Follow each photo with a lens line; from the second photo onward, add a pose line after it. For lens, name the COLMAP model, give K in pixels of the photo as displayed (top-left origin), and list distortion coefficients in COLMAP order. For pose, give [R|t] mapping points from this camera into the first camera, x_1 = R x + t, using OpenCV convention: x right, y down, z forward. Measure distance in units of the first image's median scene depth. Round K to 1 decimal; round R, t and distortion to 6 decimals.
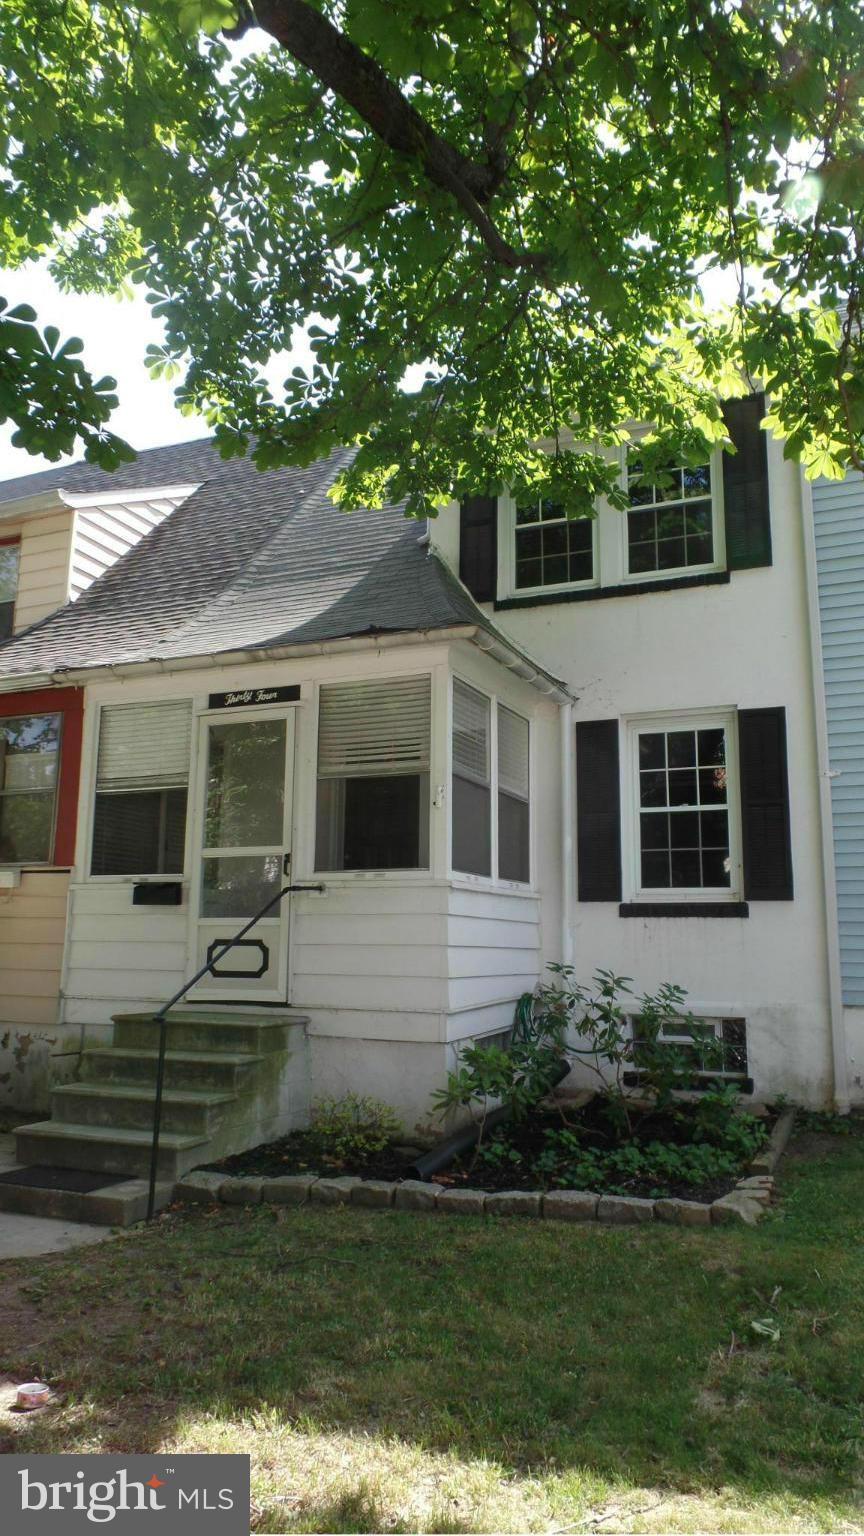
lens RADIAL K [[1041.7, 0, 432.0], [0, 1041.7, 768.0], [0, 0, 1]] dist [0.001759, 0.001382]
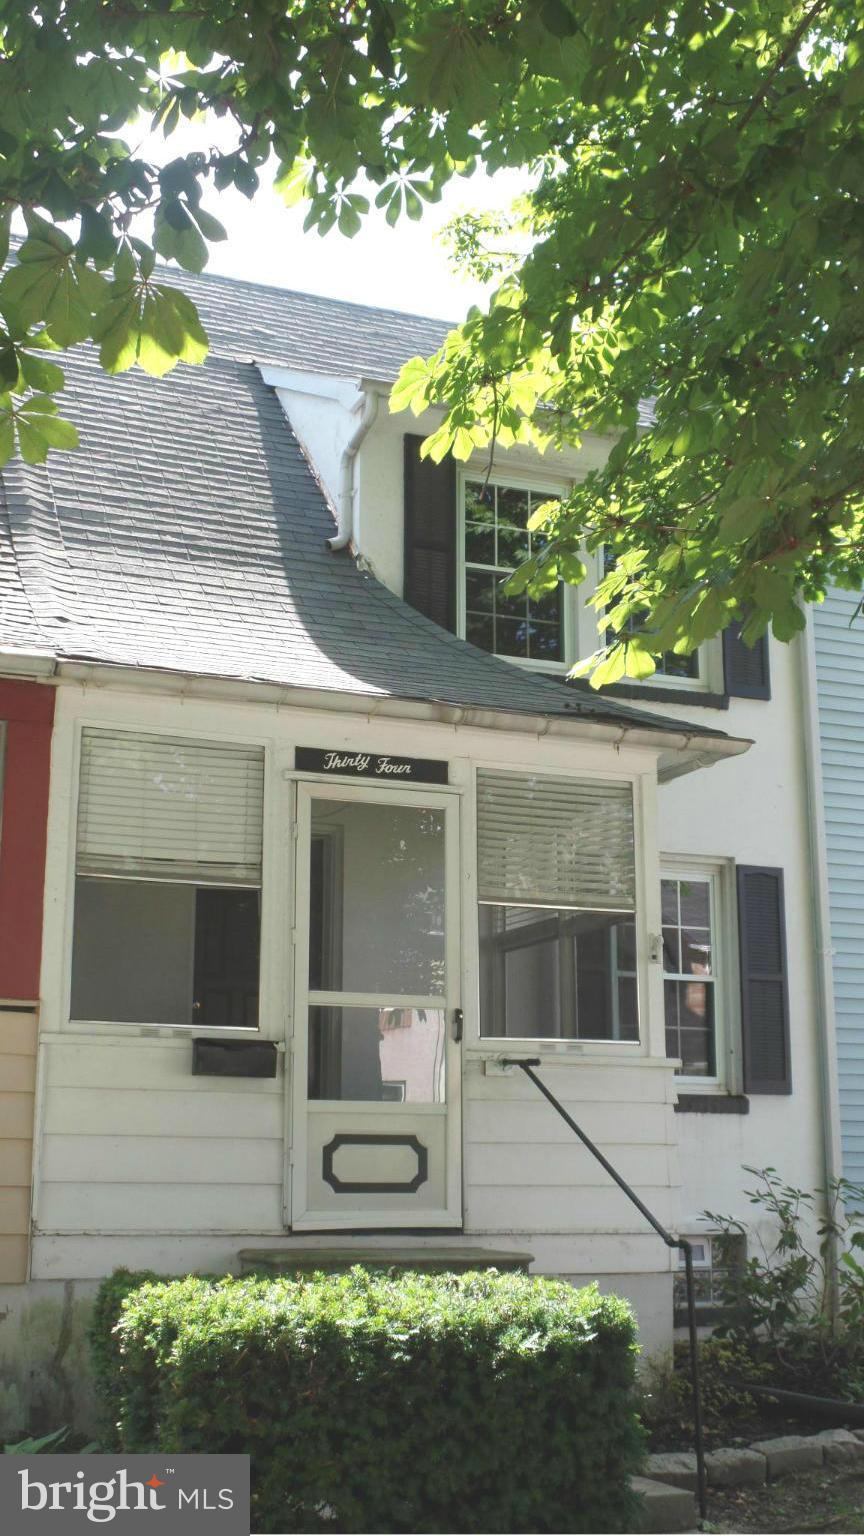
lens RADIAL K [[1753.8, 0, 432.0], [0, 1753.8, 768.0], [0, 0, 1]] dist [-0.028654, -0.013808]
pose [[0.701442, 0.155121, 0.695641, -0.918637], [-0.118693, 0.987822, -0.100592, 0.040954], [-0.702774, -0.012009, 0.711312, 0.181827]]
